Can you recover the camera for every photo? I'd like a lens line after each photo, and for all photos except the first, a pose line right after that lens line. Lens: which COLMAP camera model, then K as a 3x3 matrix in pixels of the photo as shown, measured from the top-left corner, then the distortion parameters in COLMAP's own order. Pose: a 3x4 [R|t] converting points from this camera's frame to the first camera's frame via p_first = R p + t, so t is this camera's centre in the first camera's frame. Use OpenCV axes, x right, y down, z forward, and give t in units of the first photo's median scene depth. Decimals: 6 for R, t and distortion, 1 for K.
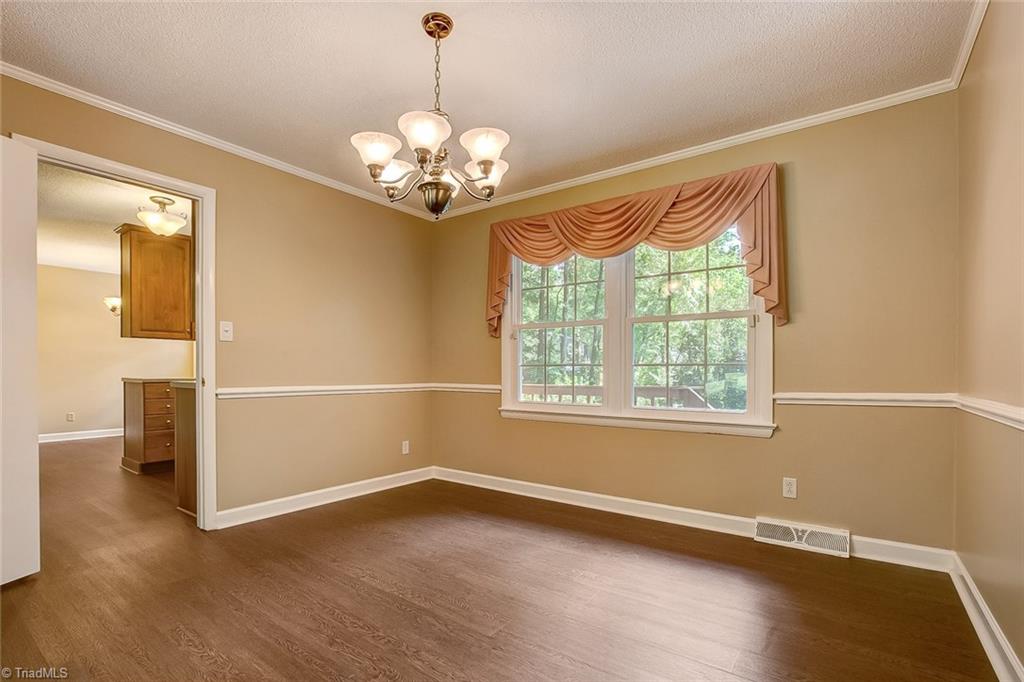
lens RADIAL K [[479.4, 0, 490.3], [0, 479.4, 379.2], [0, 0, 1]] dist [-0.036810, 0.012281]
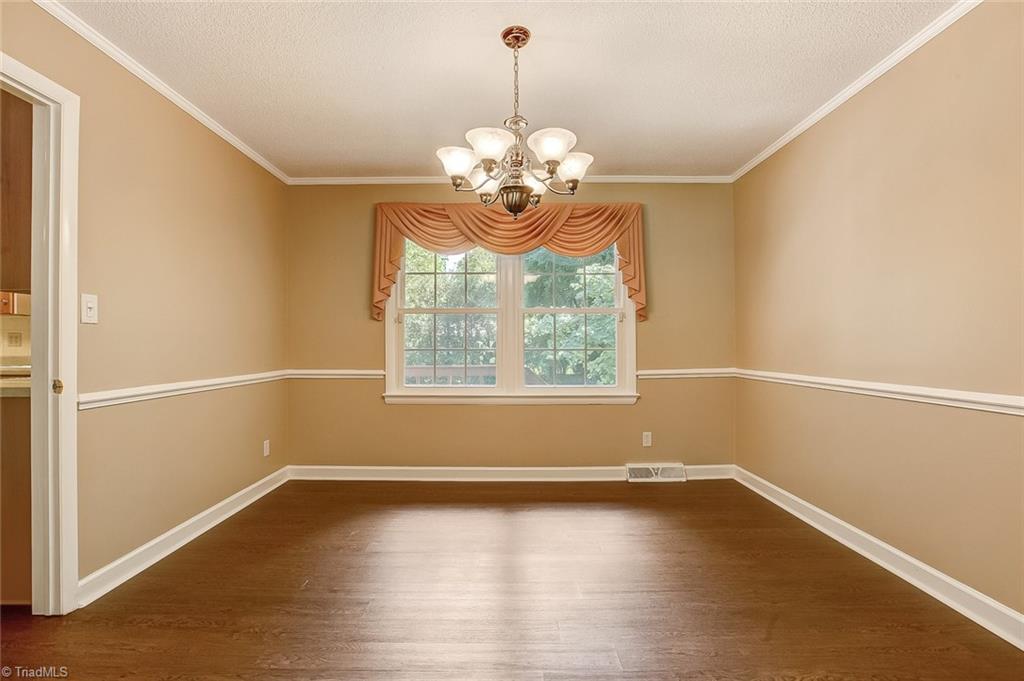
lens RADIAL K [[479.4, 0, 503.3], [0, 479.4, 346.4], [0, 0, 1]] dist [-0.036810, 0.012281]
pose [[0.803520, -0.008119, 0.595222, -0.497471], [0.014806, 0.999870, -0.006349, -0.035829], [-0.595094, 0.013914, 0.803536, 0.119770]]
